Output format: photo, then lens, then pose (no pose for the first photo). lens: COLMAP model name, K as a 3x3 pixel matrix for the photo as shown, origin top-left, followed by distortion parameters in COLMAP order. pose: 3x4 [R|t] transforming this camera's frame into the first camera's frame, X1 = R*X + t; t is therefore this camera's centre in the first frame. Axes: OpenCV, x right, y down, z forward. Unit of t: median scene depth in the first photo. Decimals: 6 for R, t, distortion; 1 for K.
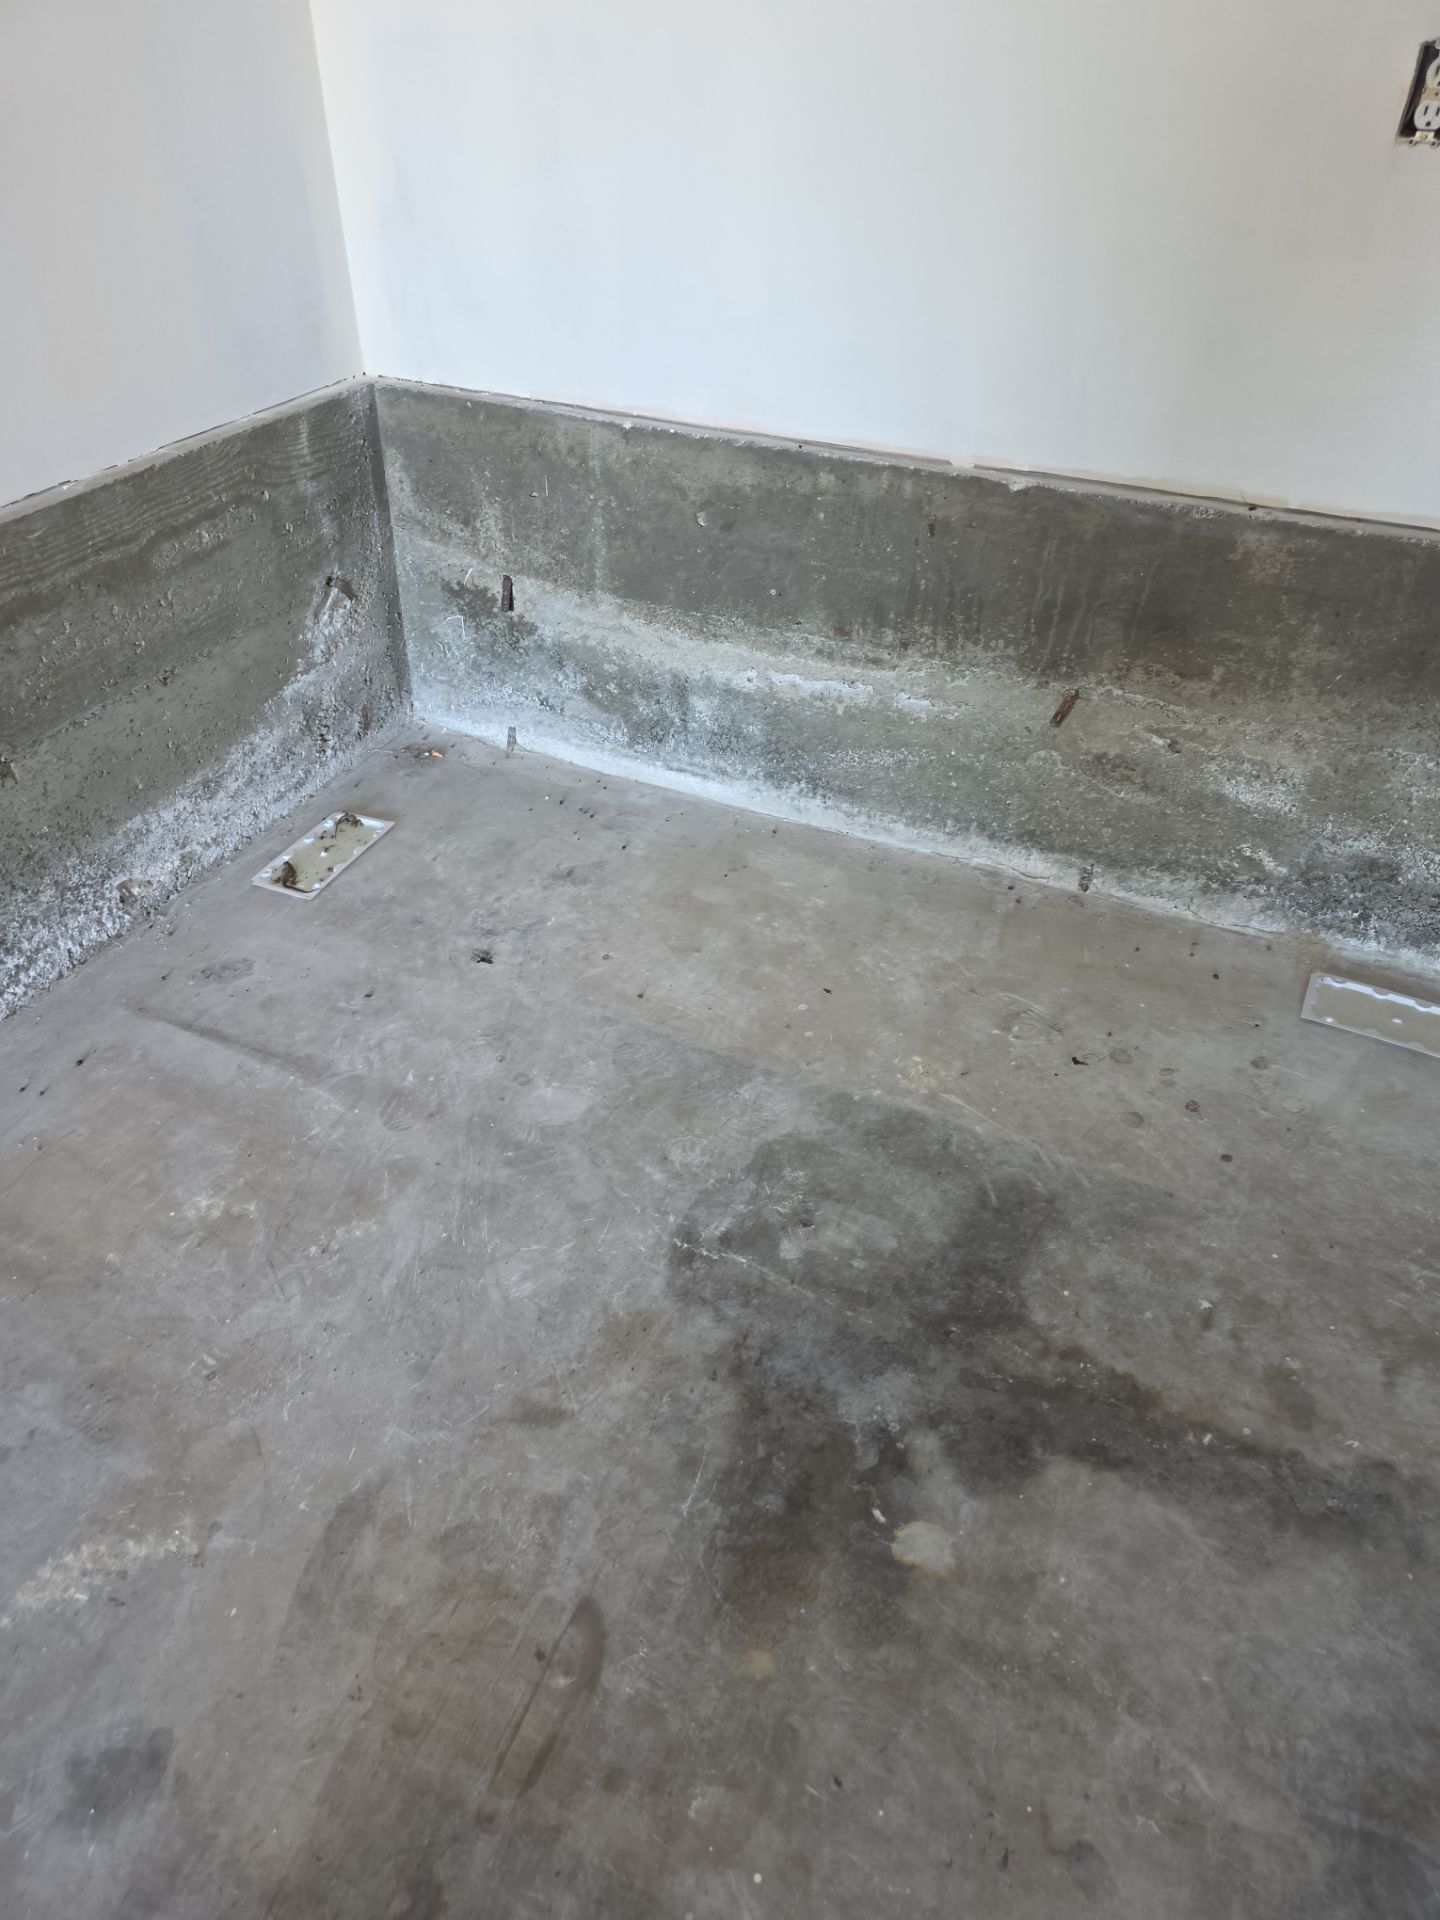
lens RADIAL K [[1308.8, 0, 724.6], [0, 1308.8, 952.3], [0, 0, 1]] dist [0.041525, -0.032758]
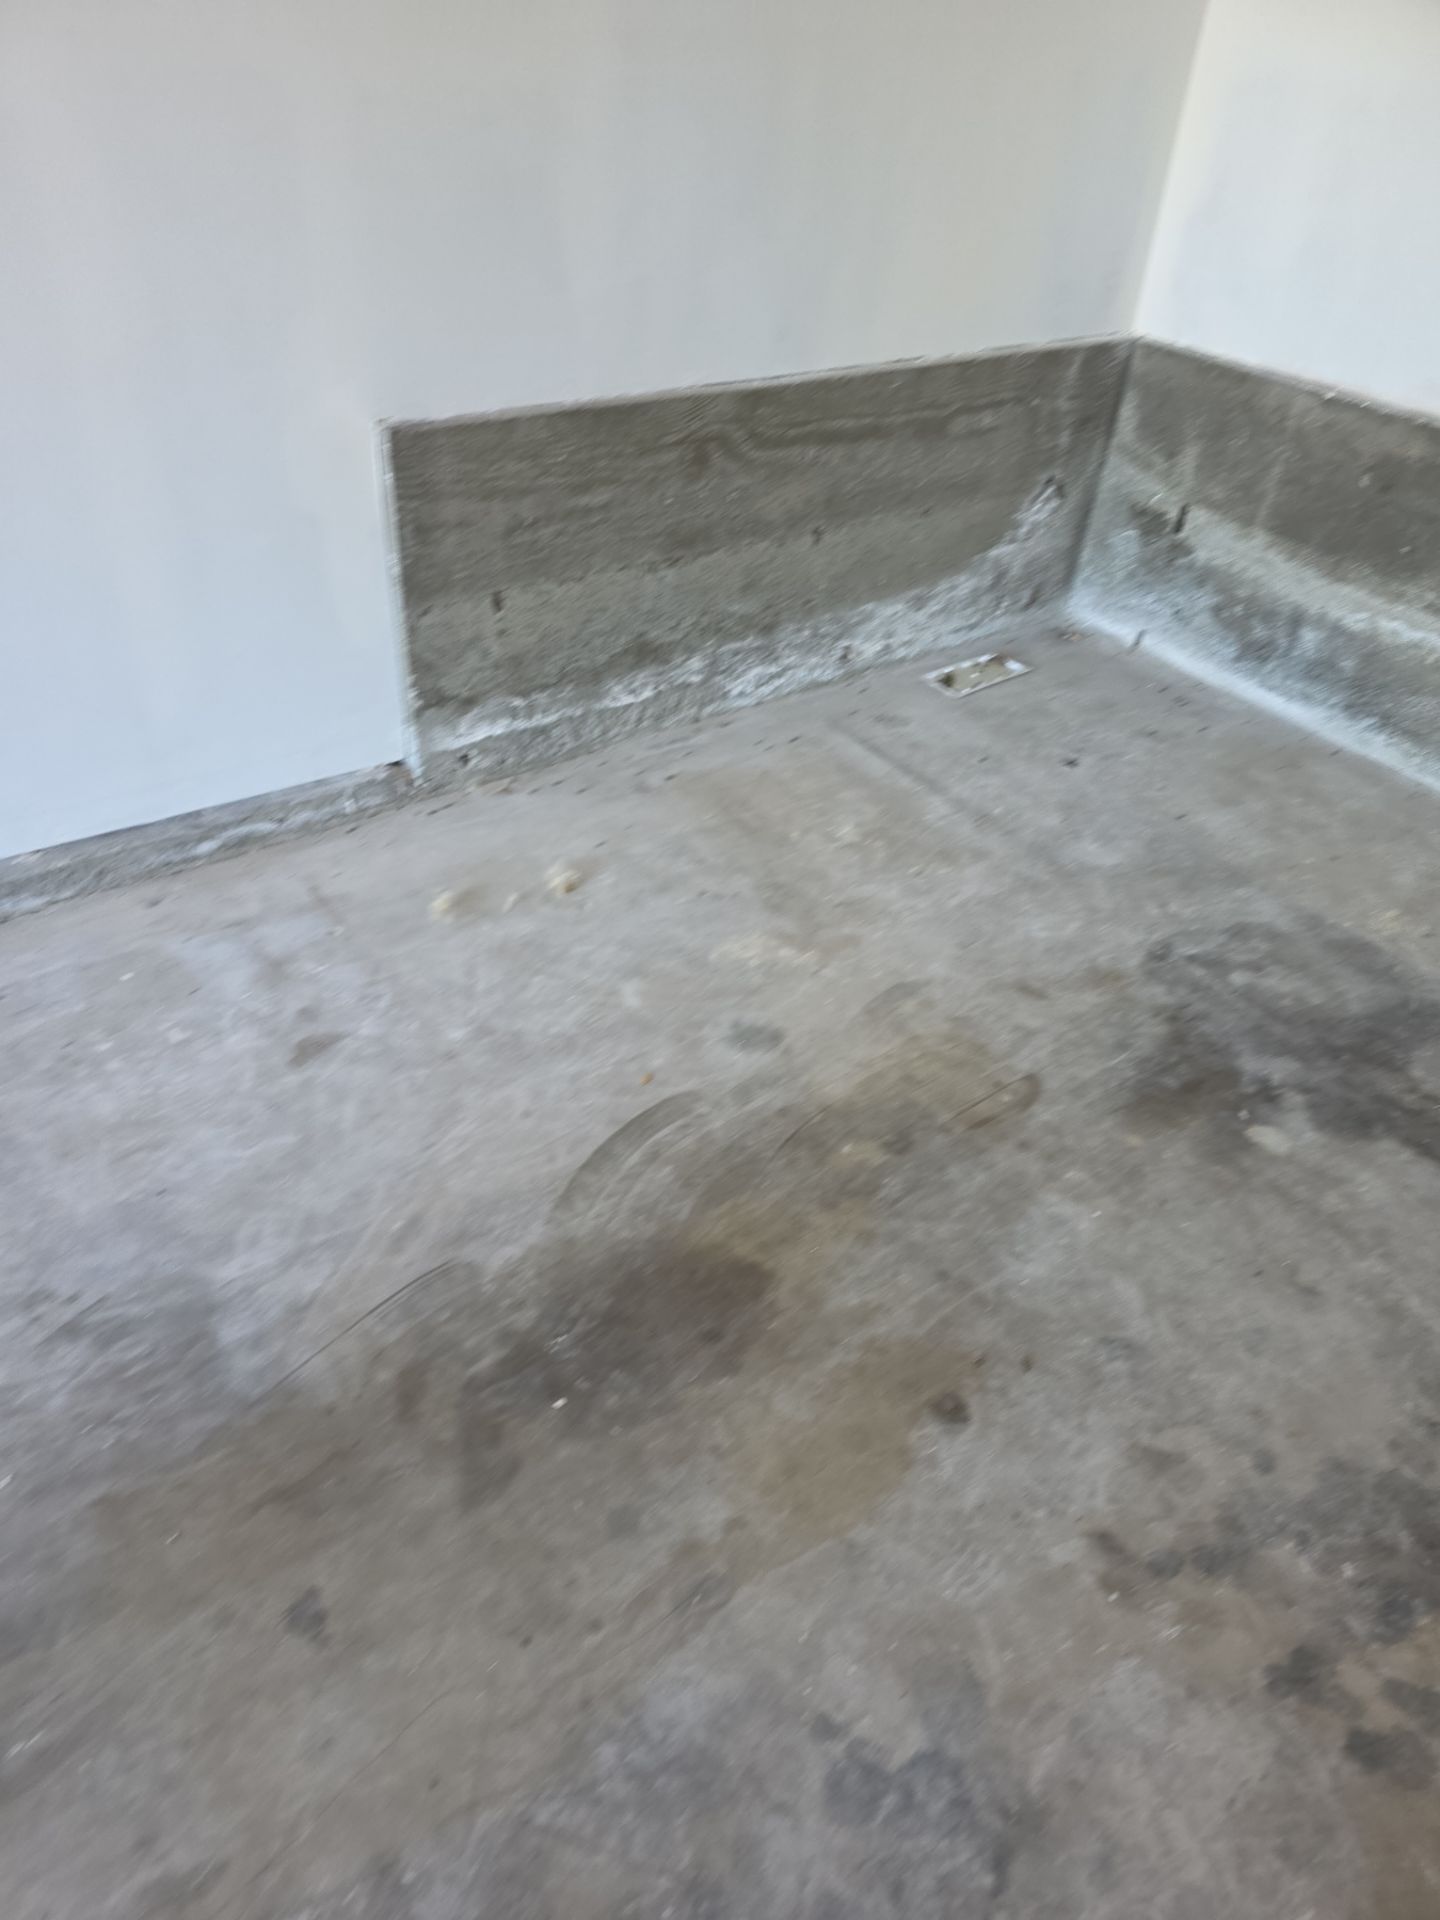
lens RADIAL K [[1308.8, 0, 710.8], [0, 1308.8, 974.3], [0, 0, 1]] dist [0.041525, -0.032758]
pose [[0.871716, 0.326649, -0.365256, 0.055519], [-0.331712, 0.942013, 0.050781, 0.262548], [0.360664, 0.076893, 0.929521, -0.359738]]
